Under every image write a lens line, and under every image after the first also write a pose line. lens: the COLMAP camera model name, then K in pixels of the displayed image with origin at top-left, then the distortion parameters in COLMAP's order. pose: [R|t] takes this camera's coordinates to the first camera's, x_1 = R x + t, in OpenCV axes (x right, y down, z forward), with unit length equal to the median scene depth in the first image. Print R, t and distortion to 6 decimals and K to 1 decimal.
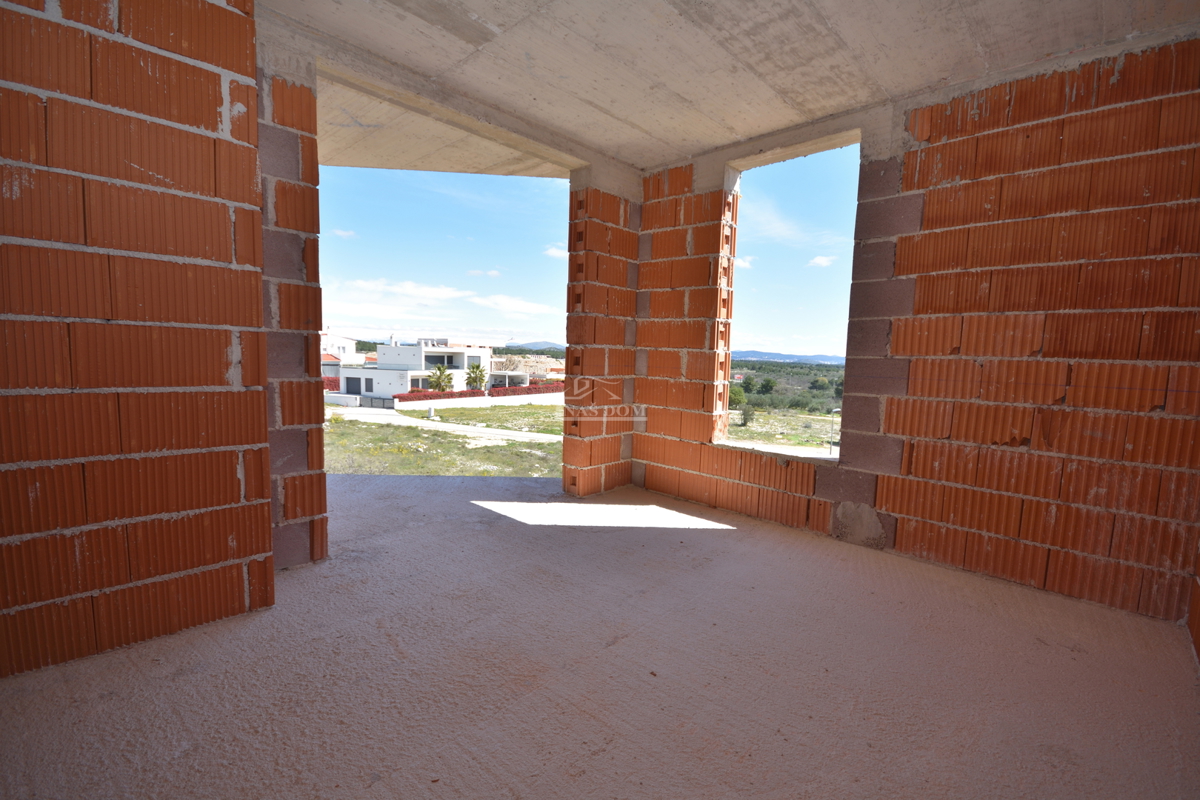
lens RADIAL K [[526.0, 0, 602.9], [0, 526.0, 410.5], [0, 0, 1]] dist [0.000435, -0.000101]
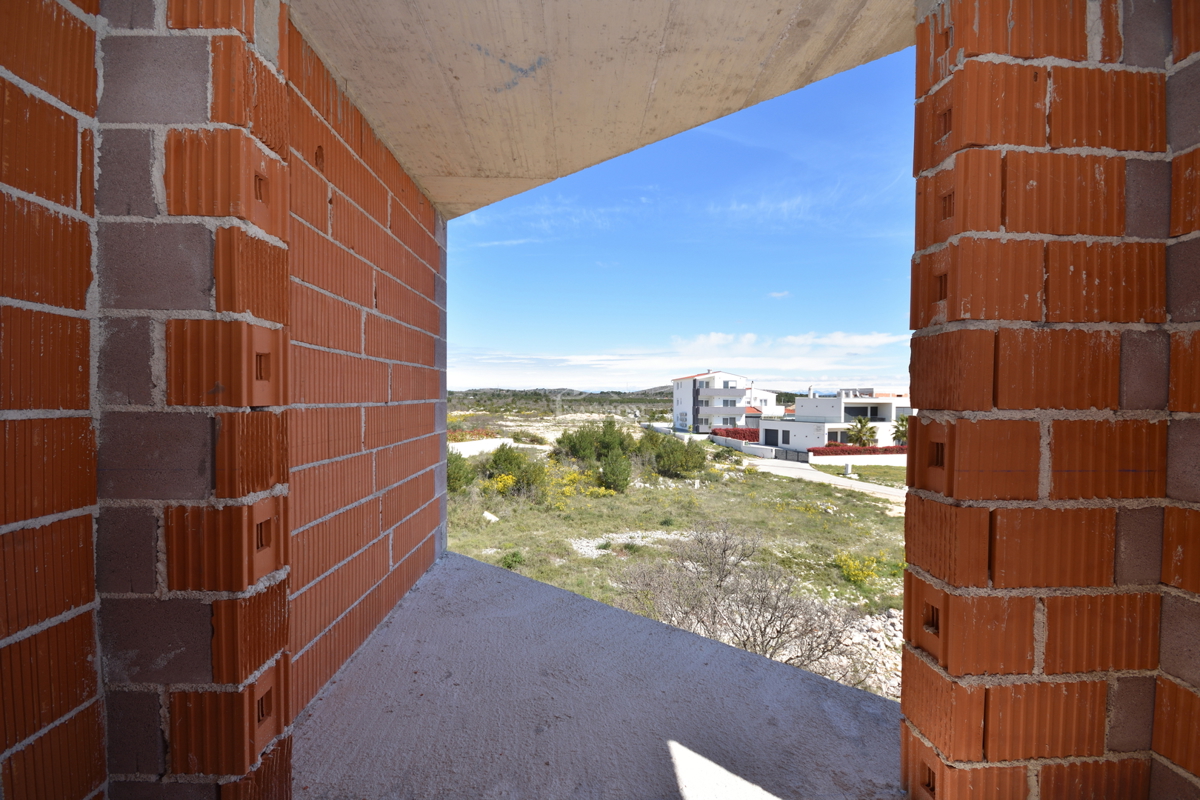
lens RADIAL K [[526.5, 0, 603.2], [0, 526.5, 410.2], [0, 0, 1]] dist [0.008791, -0.012007]
pose [[0.720222, -0.010188, -0.693668, 0.038734], [-0.057258, 0.995608, -0.074072, -0.085166], [0.691376, 0.093066, 0.716476, 0.575609]]
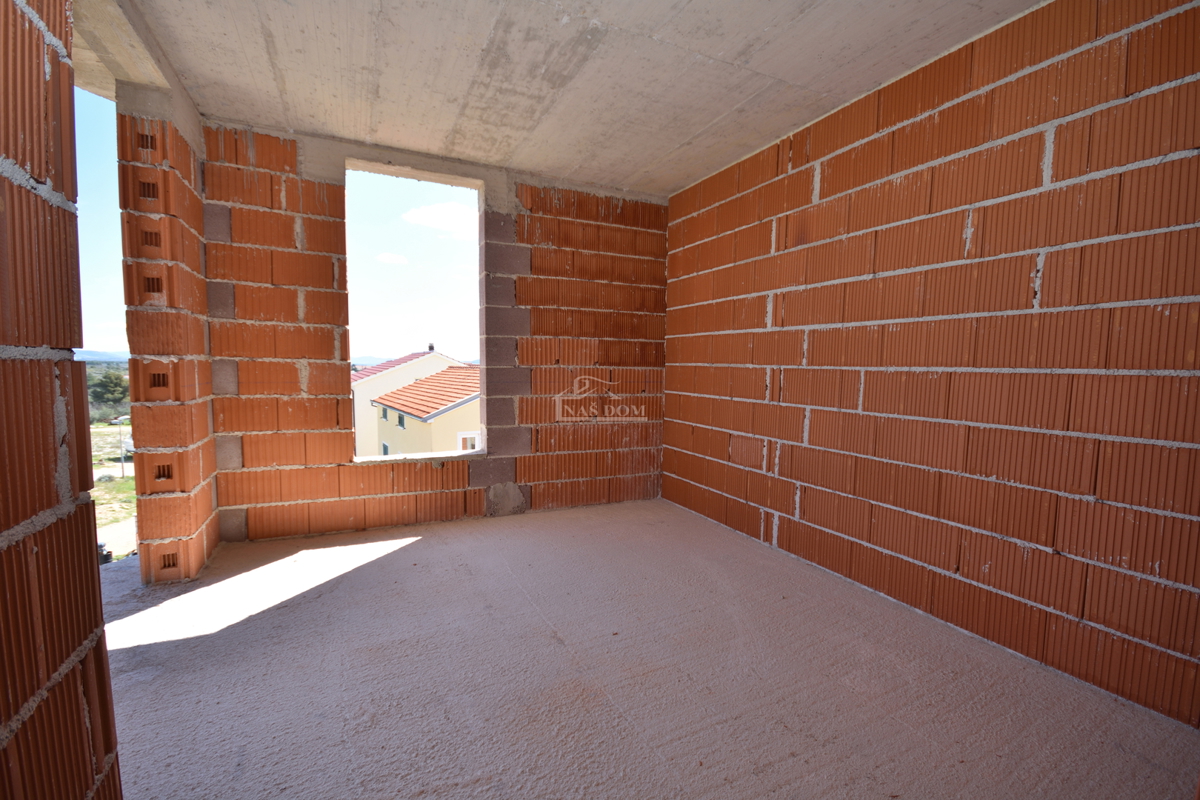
lens RADIAL K [[526.0, 0, 602.9], [0, 526.0, 410.5], [0, 0, 1]] dist [0.000435, -0.000101]
pose [[0.361936, -0.103888, 0.926396, -0.465613], [0.092783, 0.992851, 0.075090, -0.054918], [-0.927574, 0.058776, 0.368987, 0.248002]]
